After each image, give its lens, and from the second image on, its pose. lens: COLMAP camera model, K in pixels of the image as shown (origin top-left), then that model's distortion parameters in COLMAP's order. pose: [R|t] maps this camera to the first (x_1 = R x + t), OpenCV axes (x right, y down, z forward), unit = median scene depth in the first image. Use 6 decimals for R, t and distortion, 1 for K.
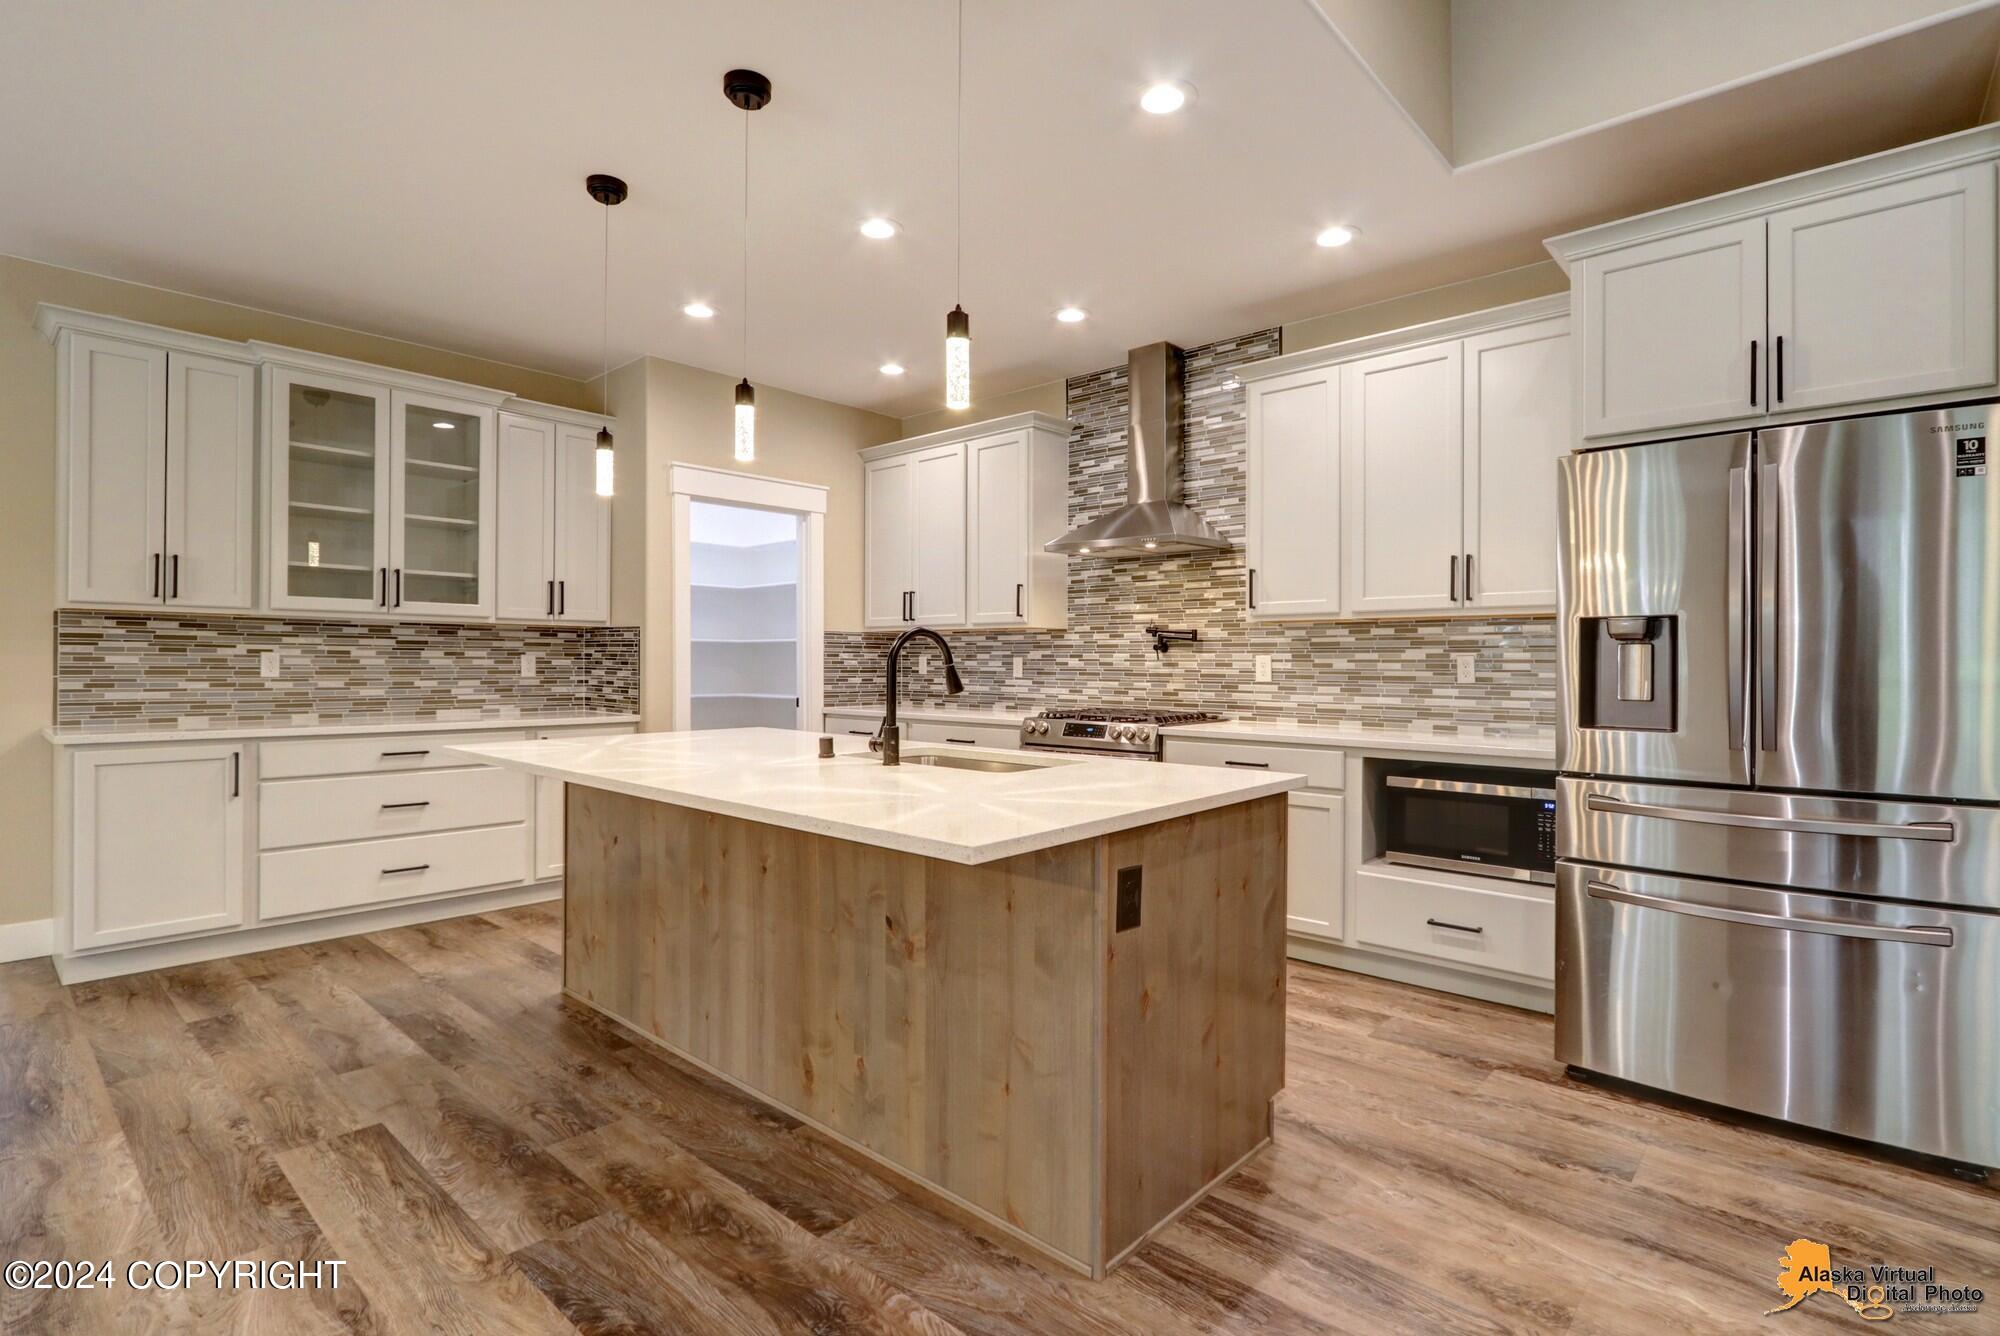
lens RADIAL K [[948.9, 0, 951.0], [0, 948.9, 656.8], [0, 0, 1]] dist [-0.005432, 0.000827]
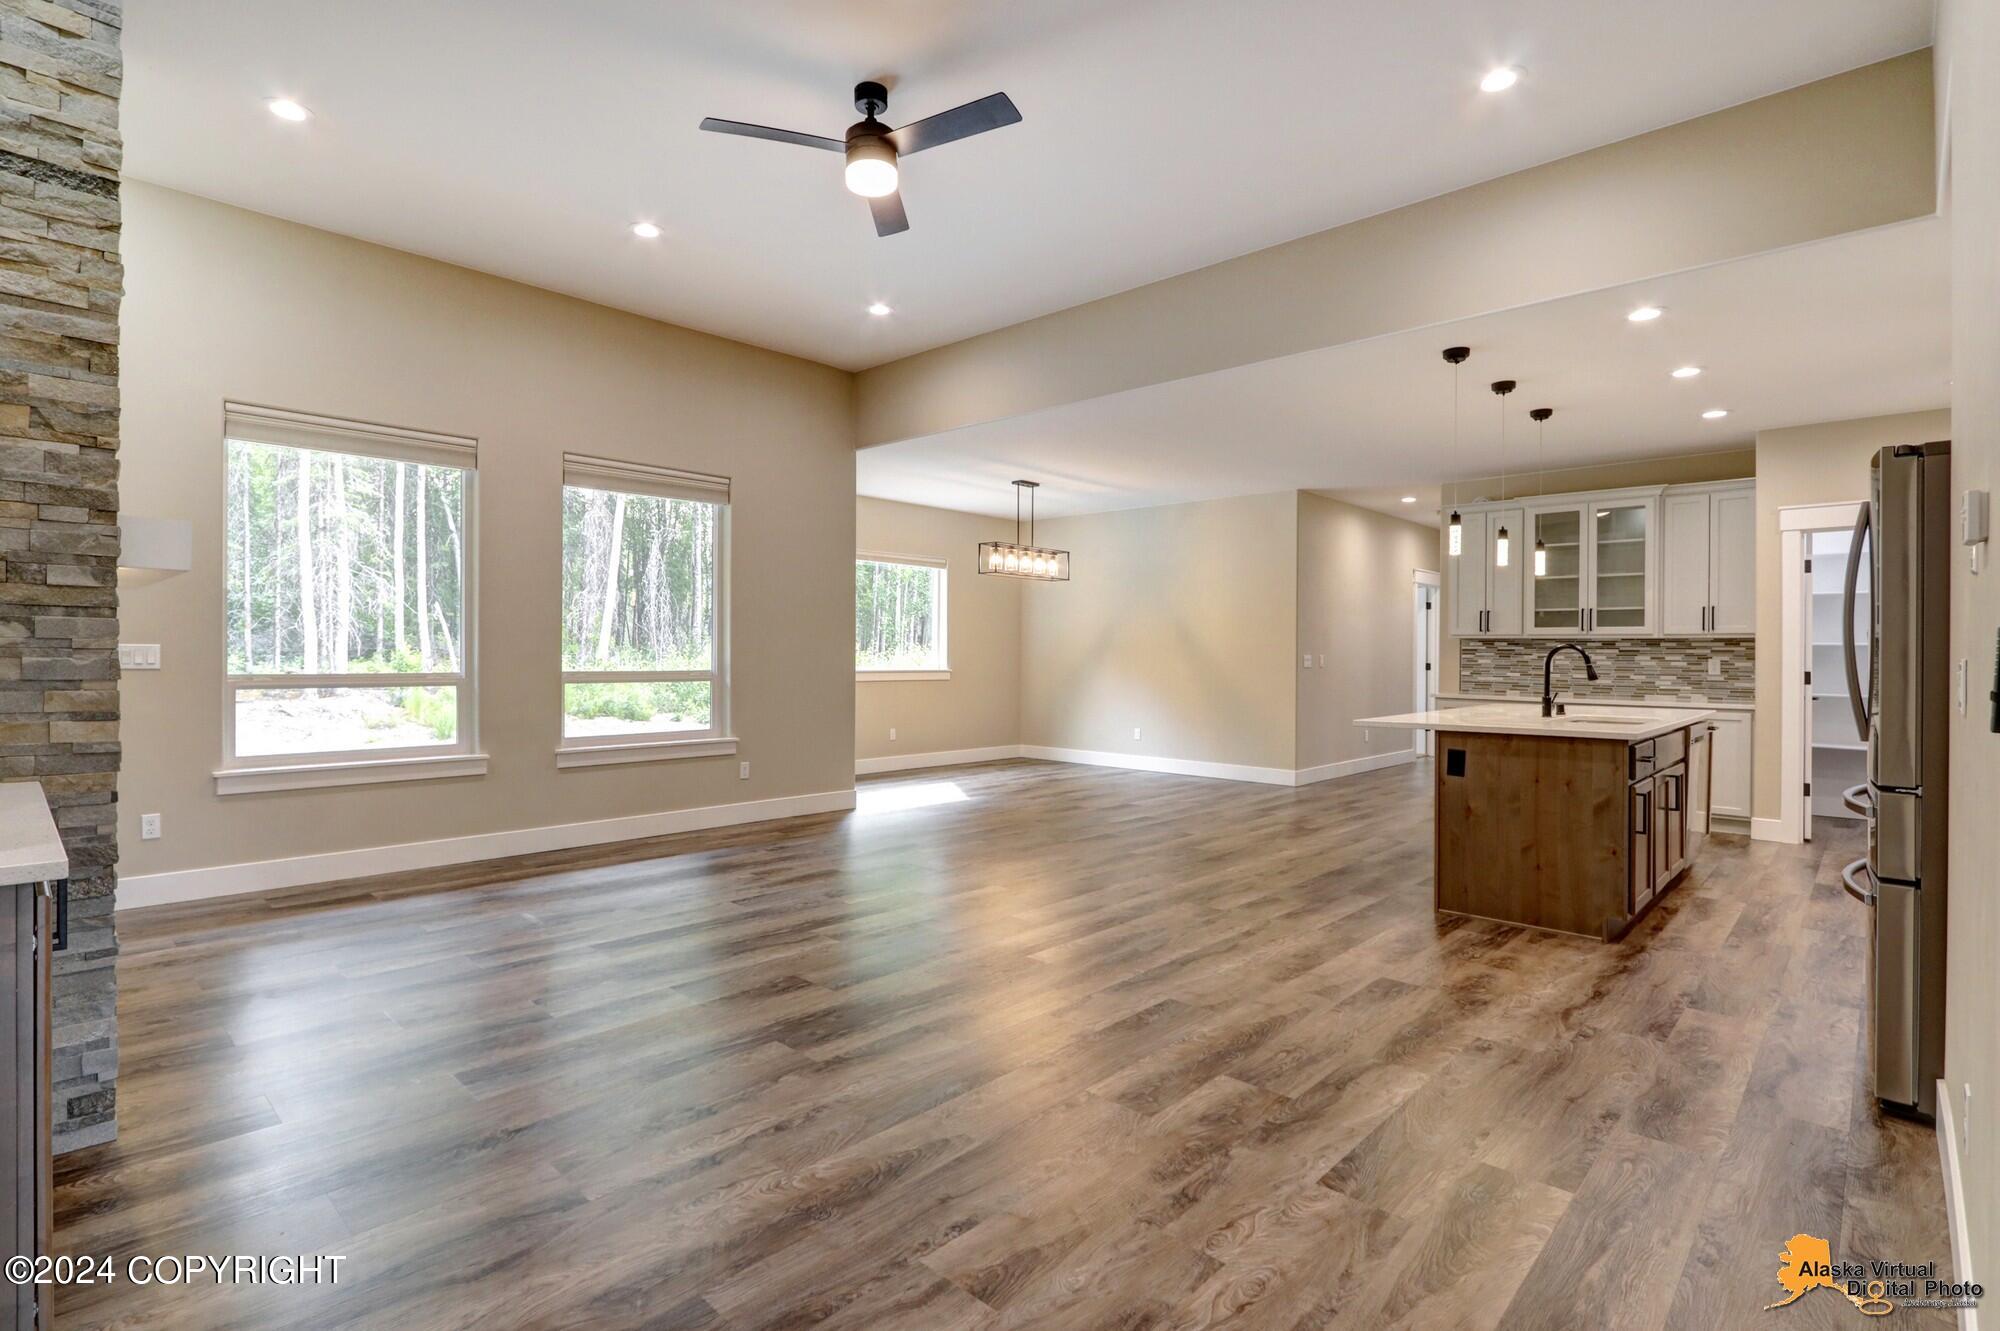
lens RADIAL K [[948.9, 0, 1001.5], [0, 948.9, 662.8], [0, 0, 1]] dist [-0.005432, 0.000827]
pose [[-0.012206, 0.002573, -0.999922, 2.329298], [-0.003260, 0.999991, 0.002613, 0.008608], [0.999920, 0.003292, -0.012198, -0.075626]]
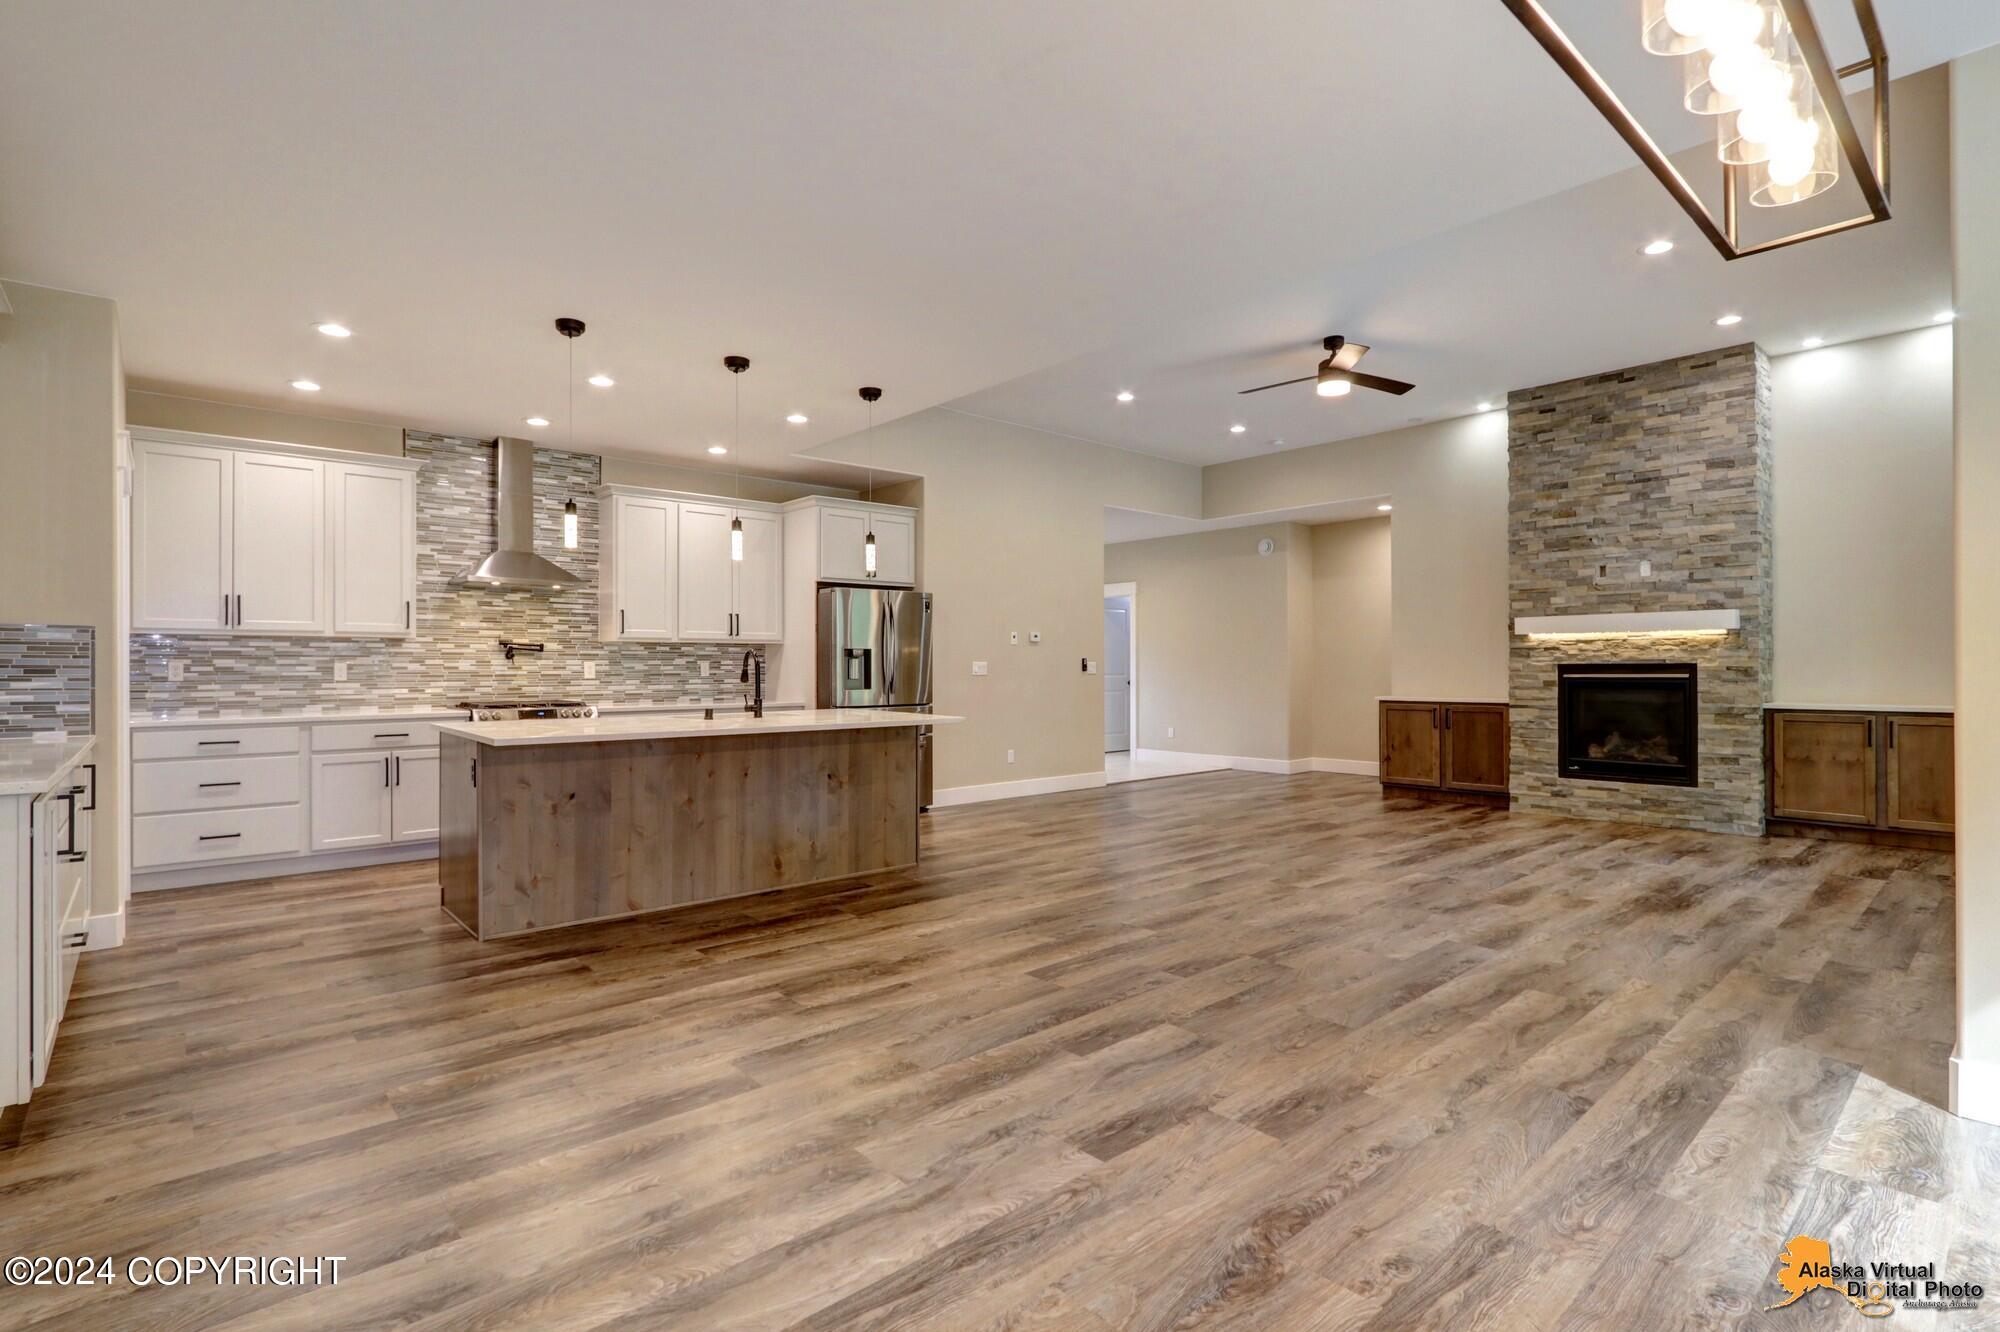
lens RADIAL K [[948.9, 0, 984.5], [0, 948.9, 659.6], [0, 0, 1]] dist [-0.005432, 0.000827]
pose [[0.116863, 0.003141, 0.993143, -1.185523], [-0.003264, 0.999991, -0.002778, -0.002826], [-0.993143, -0.002917, 0.116872, 0.172435]]
